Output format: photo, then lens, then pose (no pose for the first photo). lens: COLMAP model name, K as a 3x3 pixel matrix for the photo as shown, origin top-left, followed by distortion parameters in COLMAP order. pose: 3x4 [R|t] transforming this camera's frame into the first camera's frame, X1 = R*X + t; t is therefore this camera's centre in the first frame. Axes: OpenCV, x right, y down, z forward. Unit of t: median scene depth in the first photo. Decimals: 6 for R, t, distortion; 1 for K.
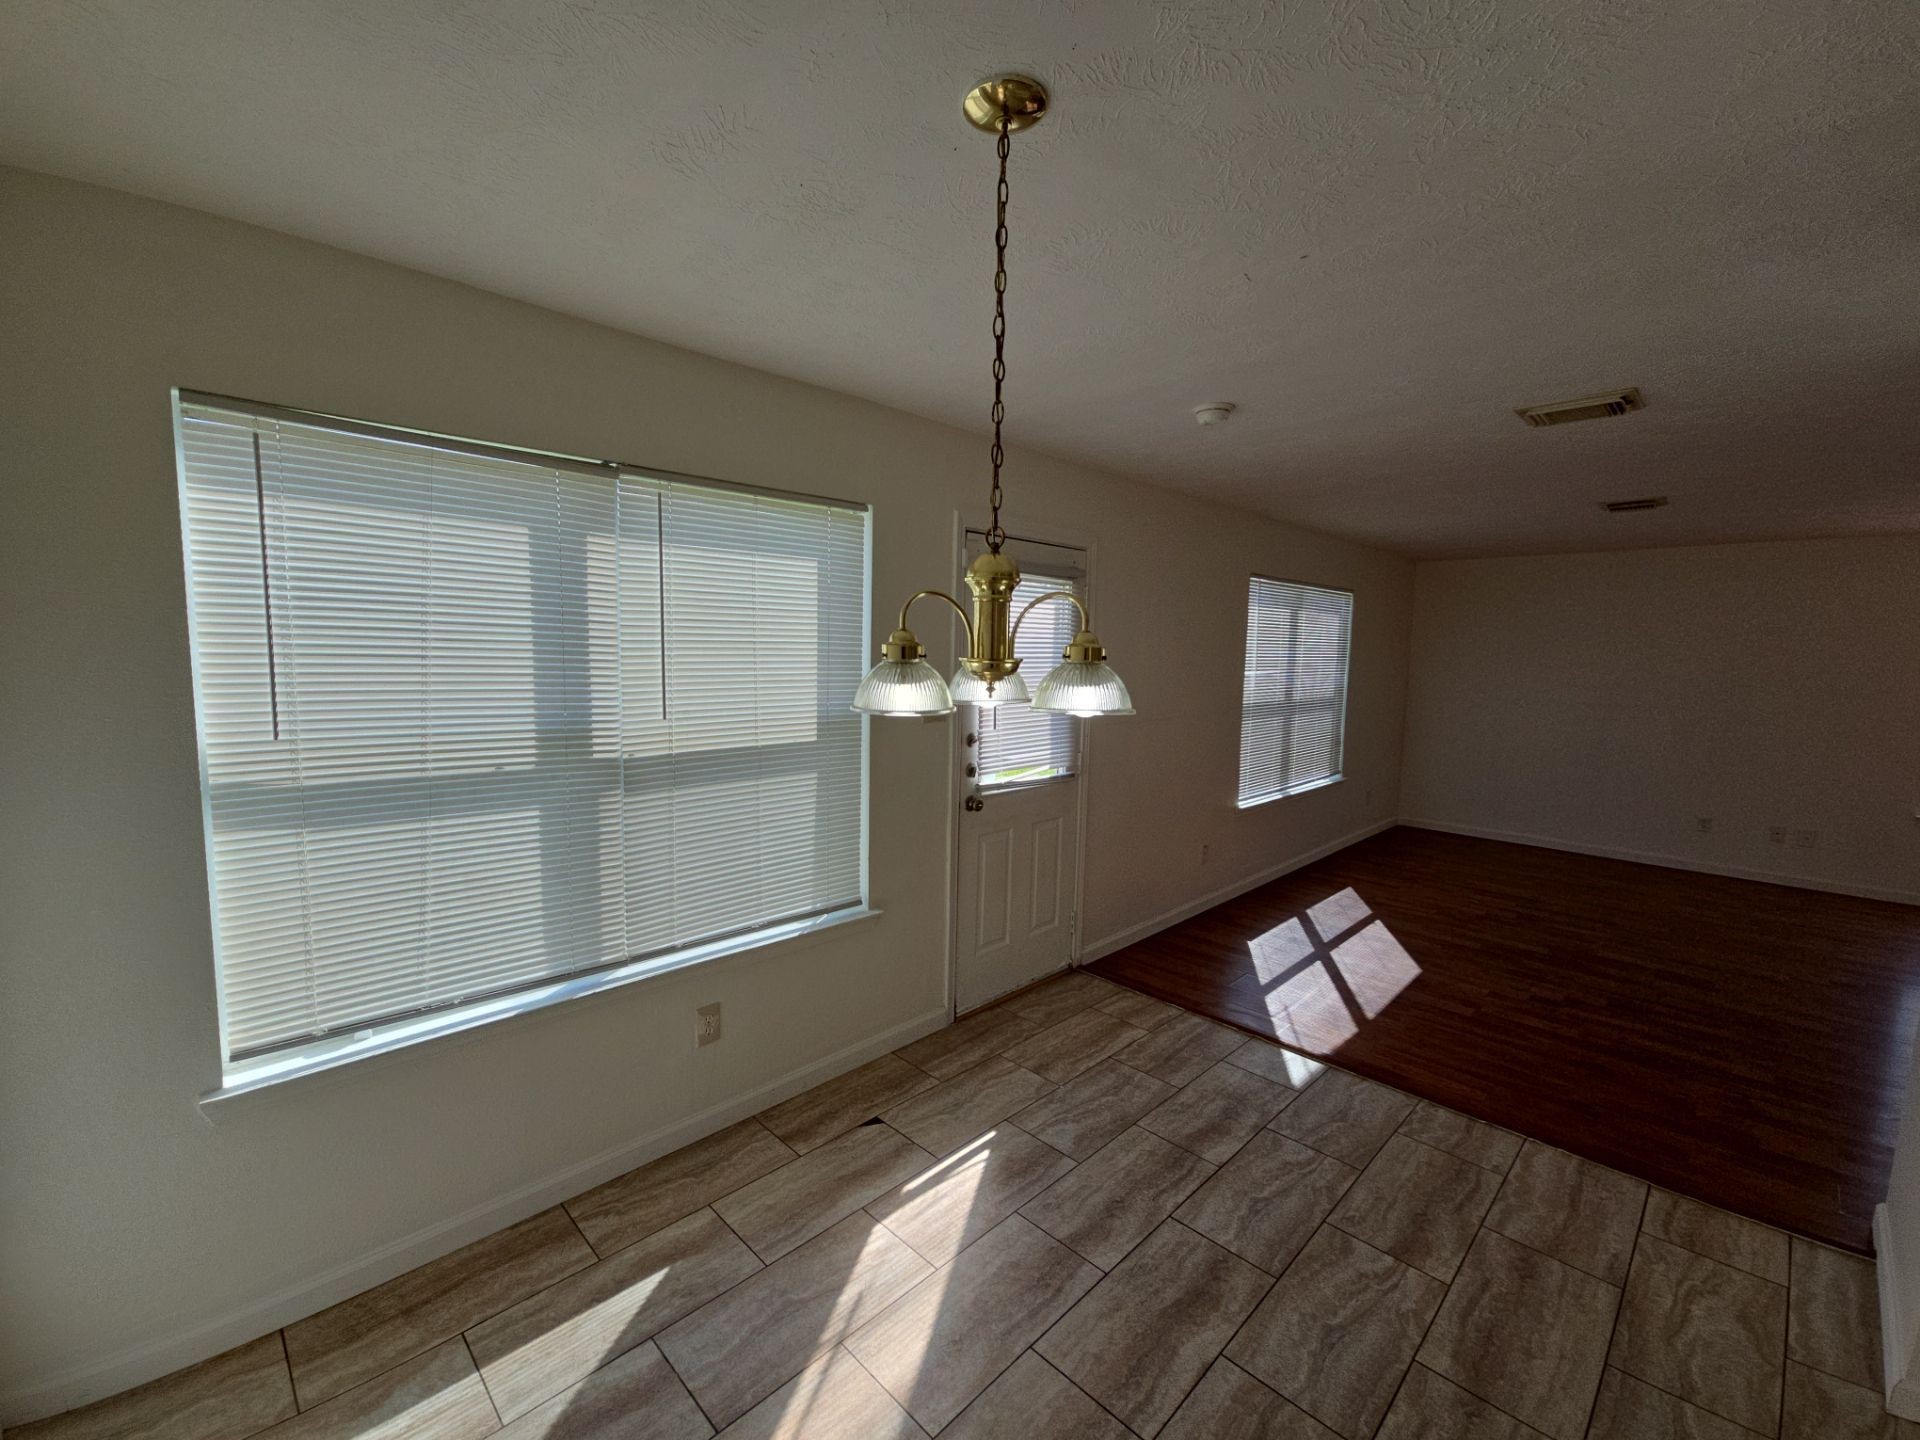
lens RADIAL K [[784.9, 0, 947.4], [0, 784.9, 720.5], [0, 0, 1]] dist [0.000395, -0.000041]
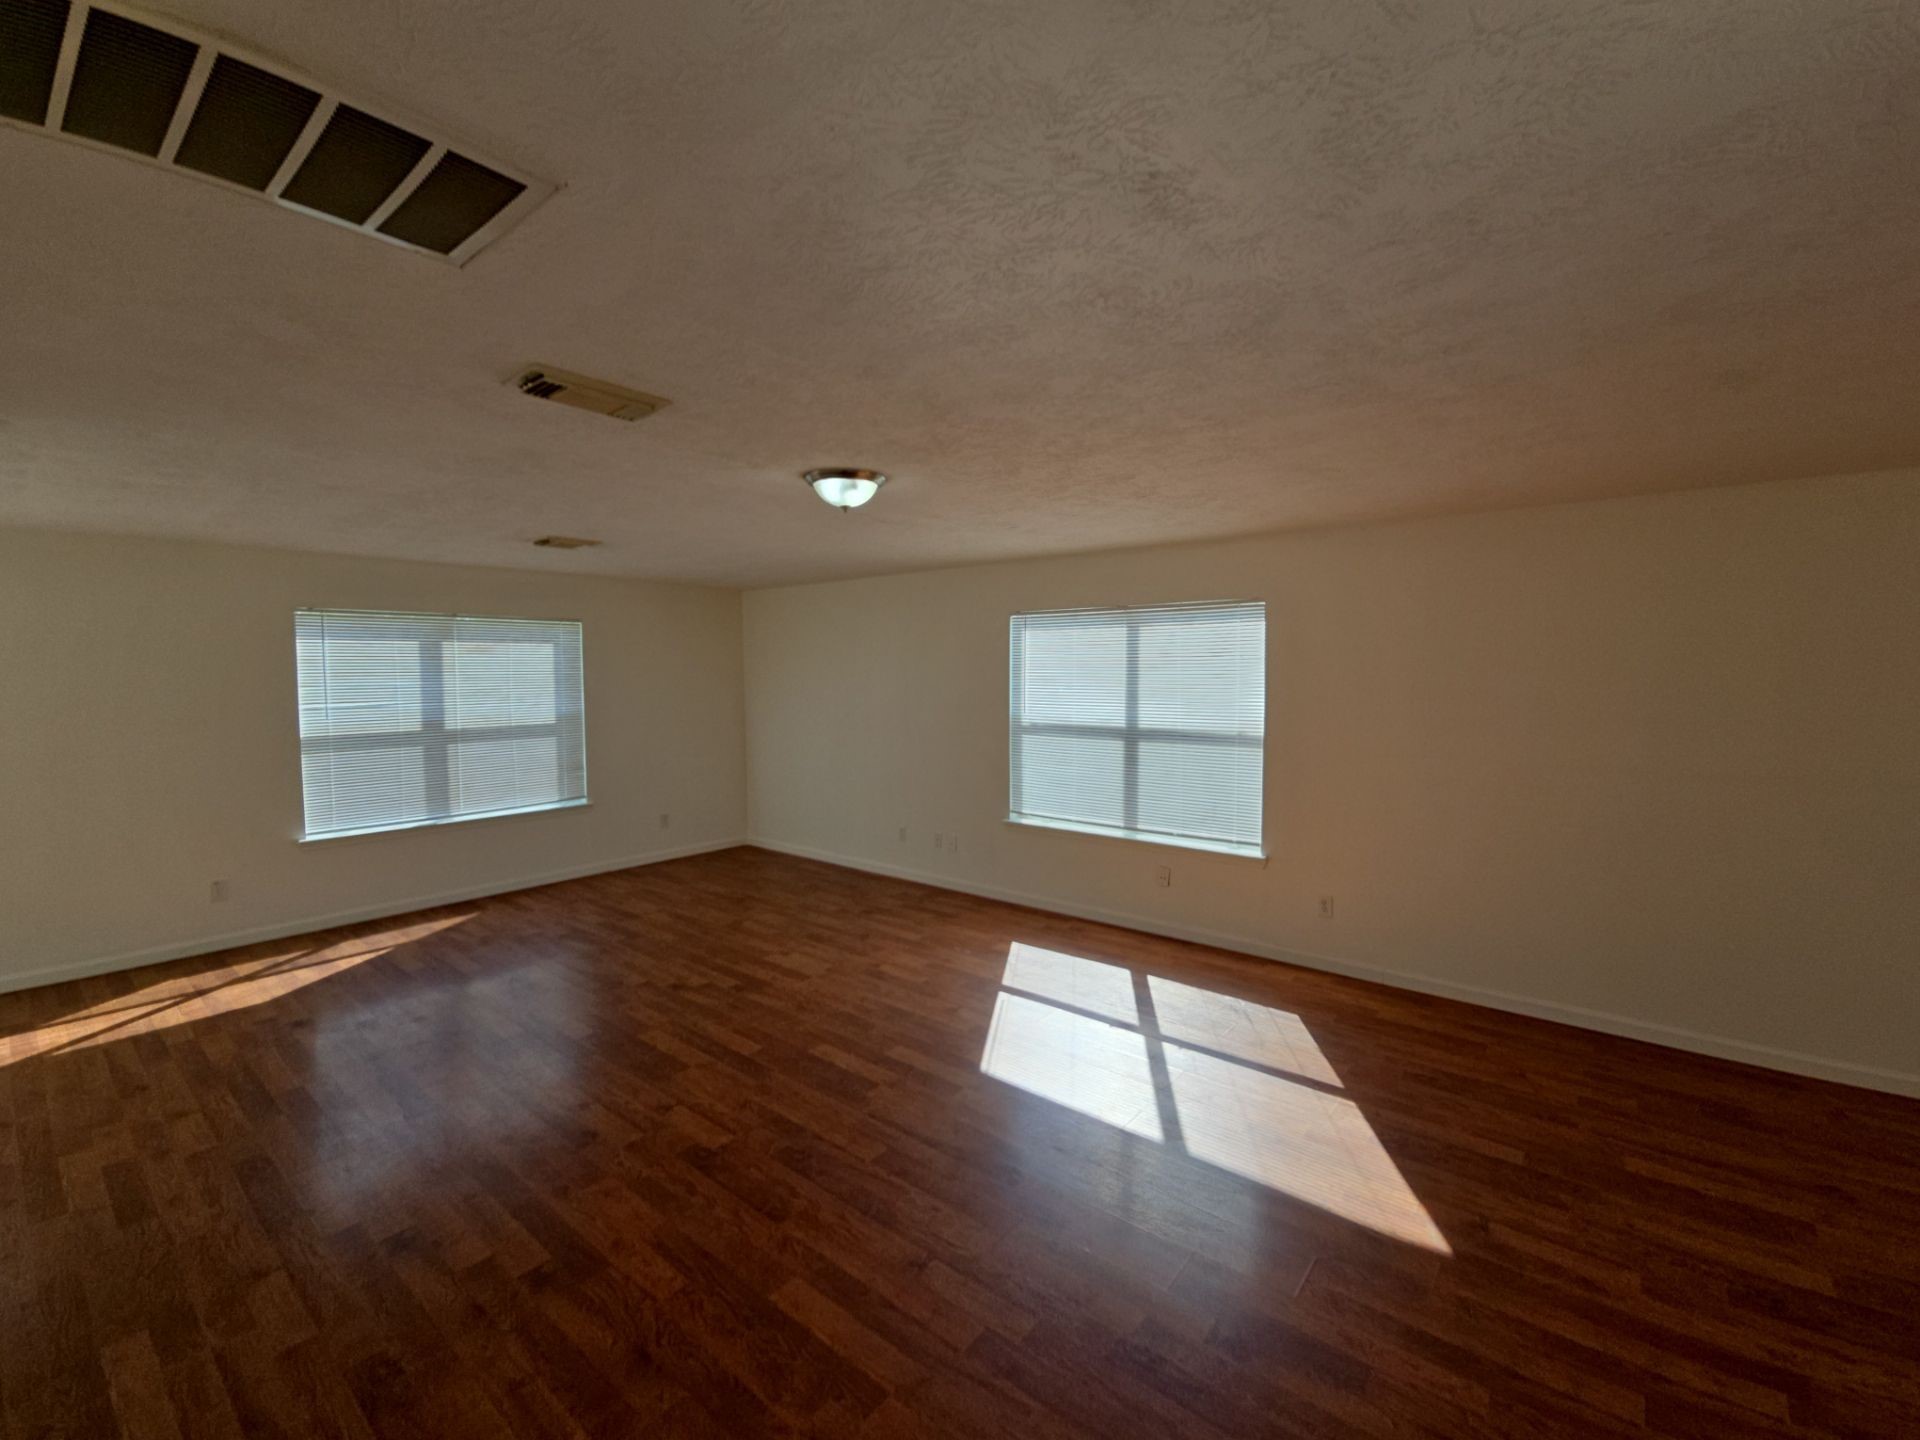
lens RADIAL K [[800.7, 0, 970.8], [0, 800.7, 703.1], [0, 0, 1]] dist [0.017682, -0.012225]
pose [[0.992470, -0.027352, 0.119392, 1.888774], [0.033143, 0.998355, -0.046788, 0.022548], [-0.117916, 0.050393, 0.991744, -0.204517]]
